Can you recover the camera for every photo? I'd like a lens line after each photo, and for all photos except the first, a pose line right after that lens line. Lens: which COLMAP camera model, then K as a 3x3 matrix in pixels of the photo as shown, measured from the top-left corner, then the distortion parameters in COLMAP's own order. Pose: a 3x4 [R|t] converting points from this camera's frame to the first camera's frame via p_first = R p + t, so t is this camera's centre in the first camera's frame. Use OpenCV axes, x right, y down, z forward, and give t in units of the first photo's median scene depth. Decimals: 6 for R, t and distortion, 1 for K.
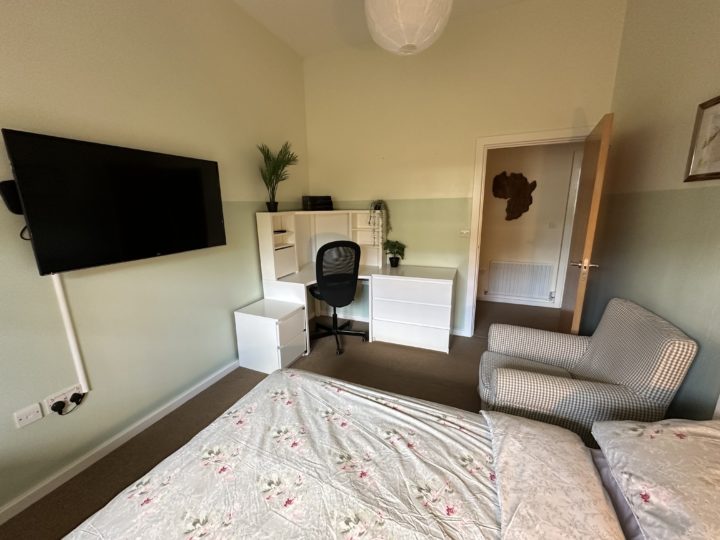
lens RADIAL K [[286.7, 0, 360.0], [0, 286.7, 270.0], [0, 0, 1]] dist [-0.001888, 0.000077]
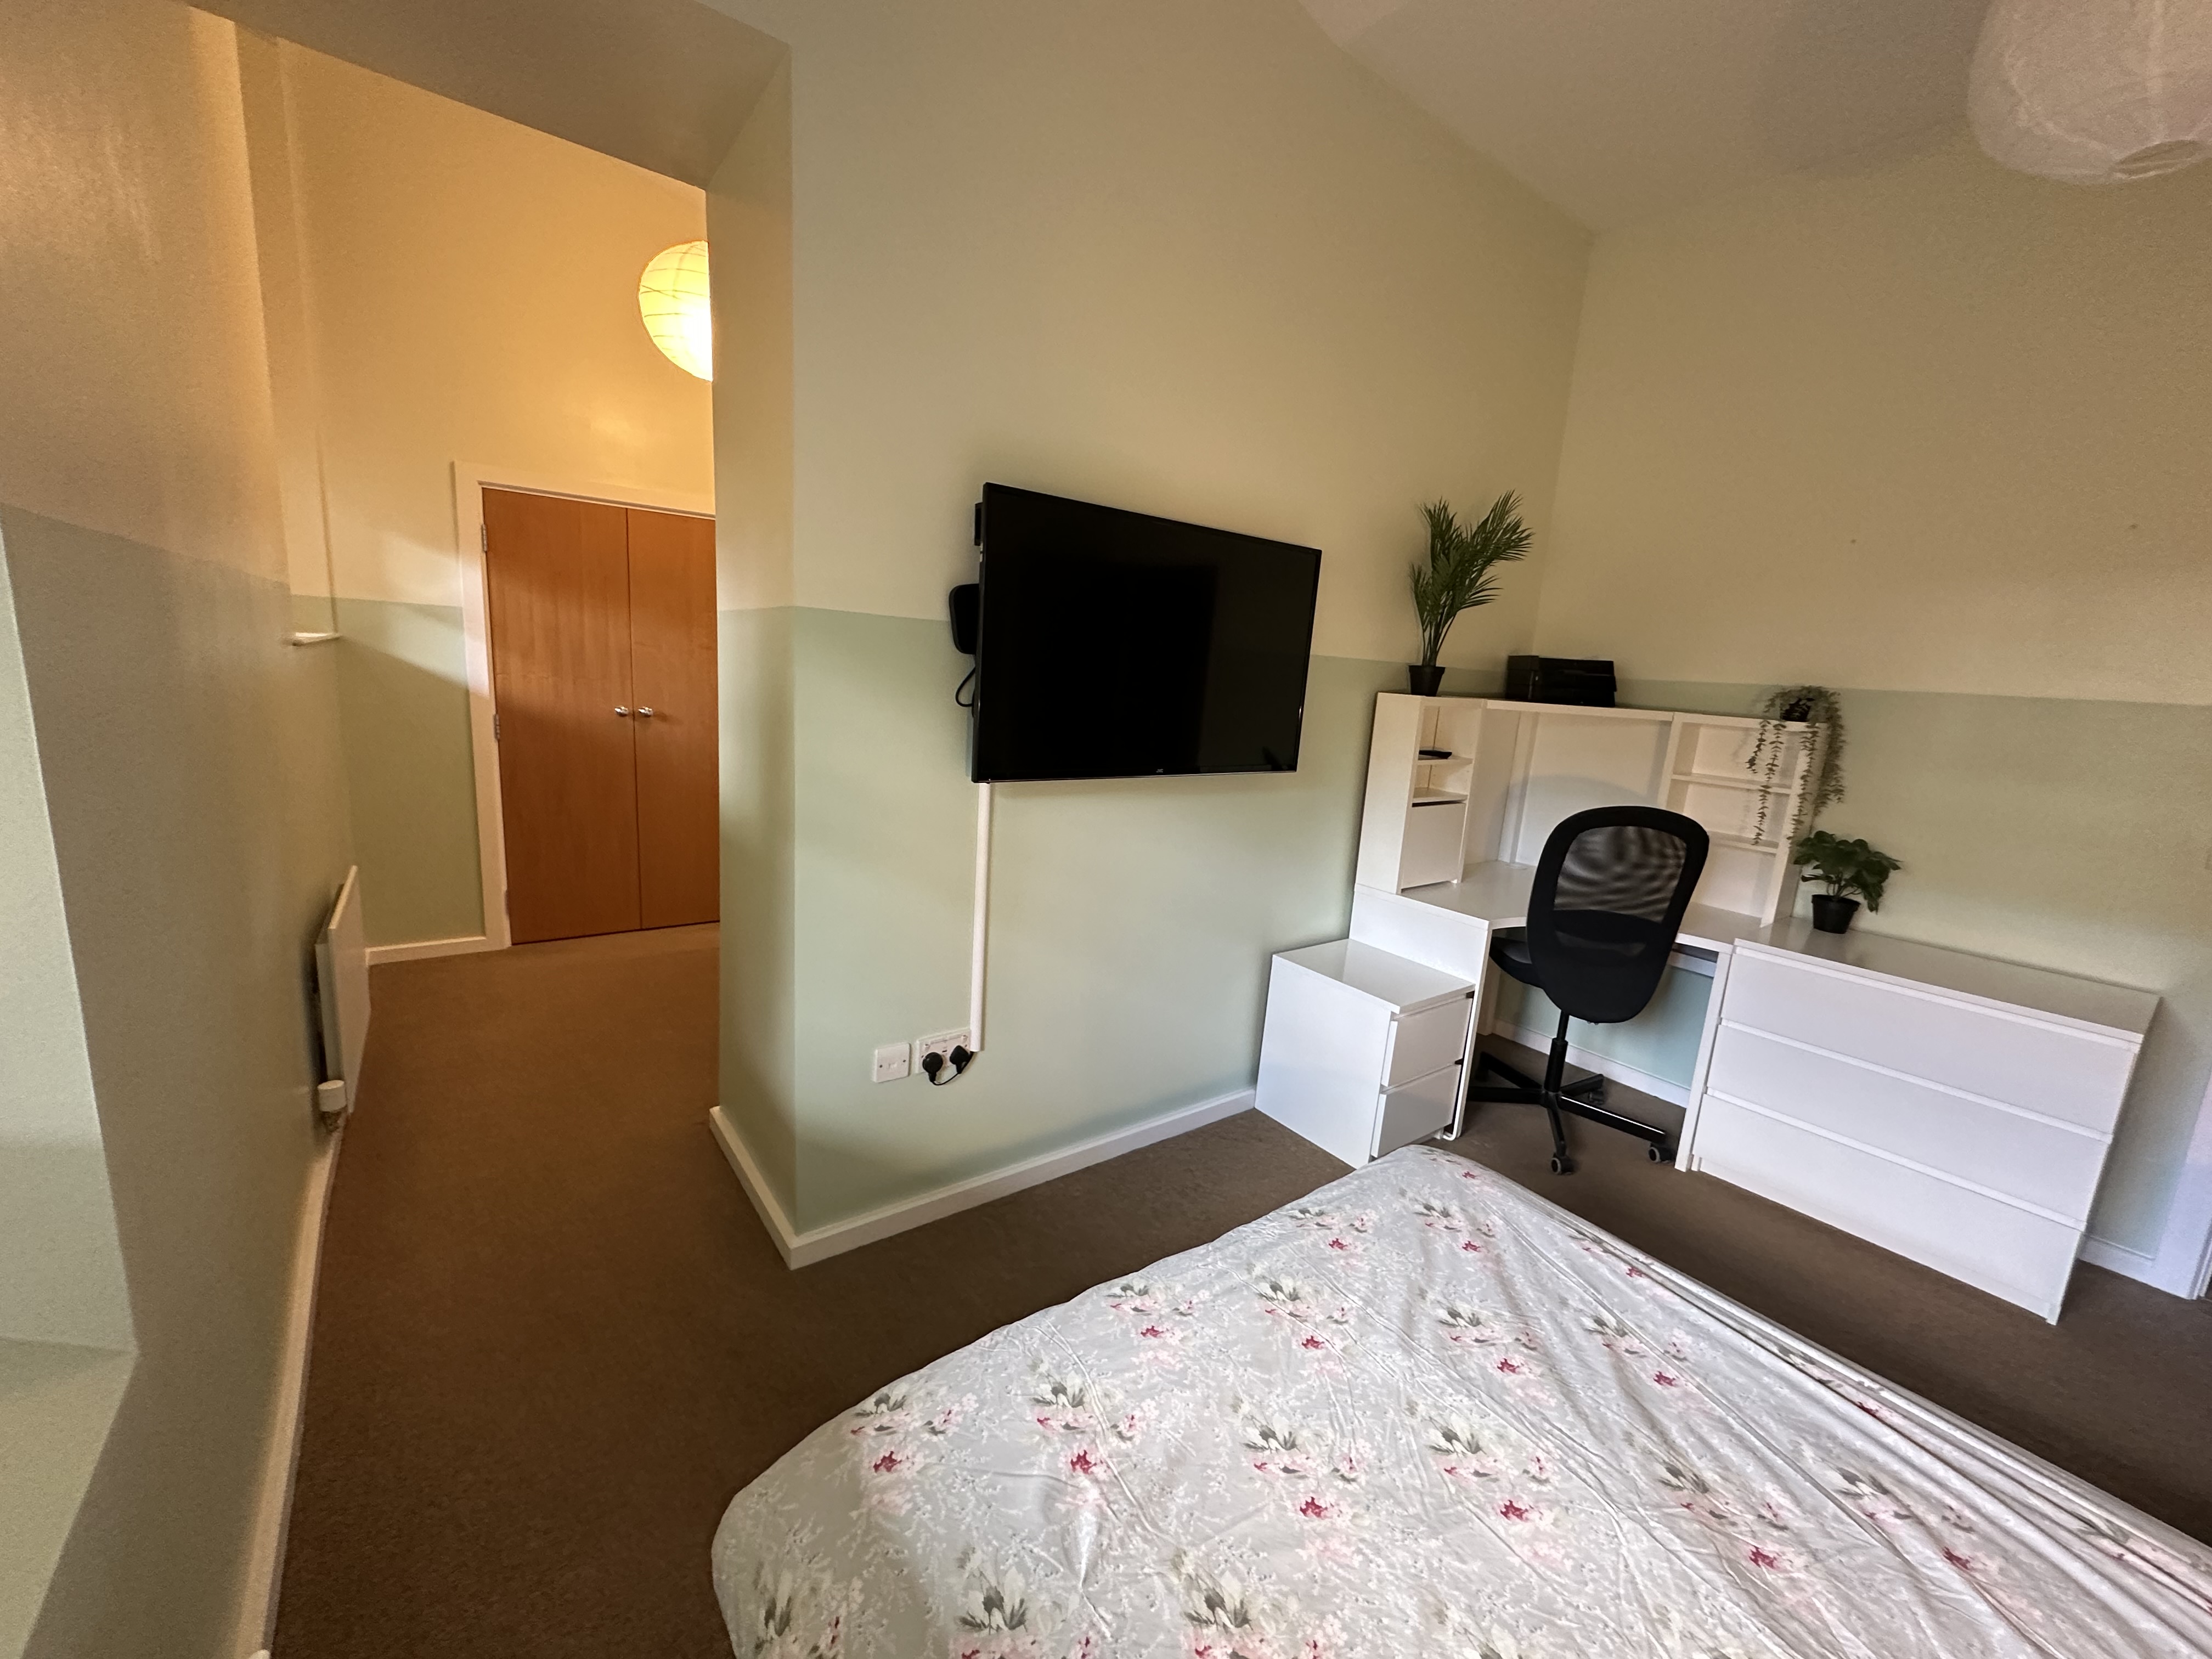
lens RADIAL K [[880.8, 0, 1106.0], [0, 880.8, 829.5], [0, 0, 1]] dist [-0.001888, 0.000077]
pose [[0.859738, 0.162102, -0.484328, -0.116447], [-0.187029, 0.982349, -0.003211, 0.035683], [0.475259, 0.093344, 0.874880, -0.101766]]
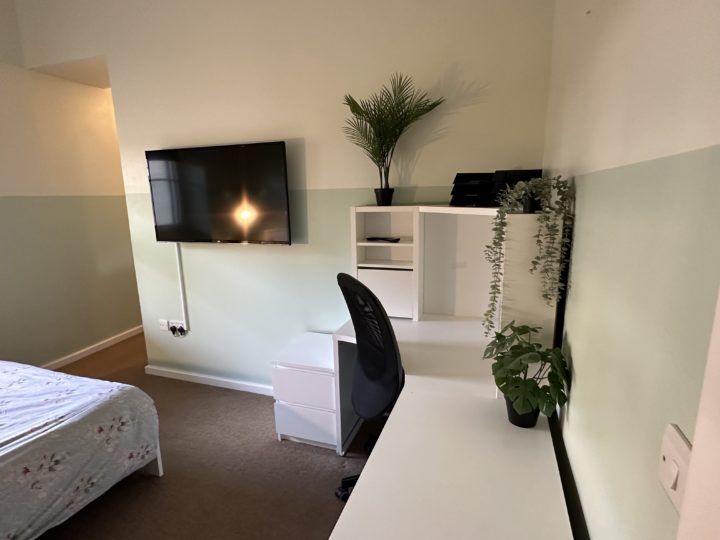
lens RADIAL K [[389.5, 0, 360.0], [0, 389.5, 270.0], [0, 0, 1]] dist [-0.019511, 0.000893]
pose [[0.071939, 0.197761, -0.977607, 0.617785], [-0.207663, 0.961637, 0.179249, -0.254808], [0.975552, 0.190118, 0.110247, 1.090133]]
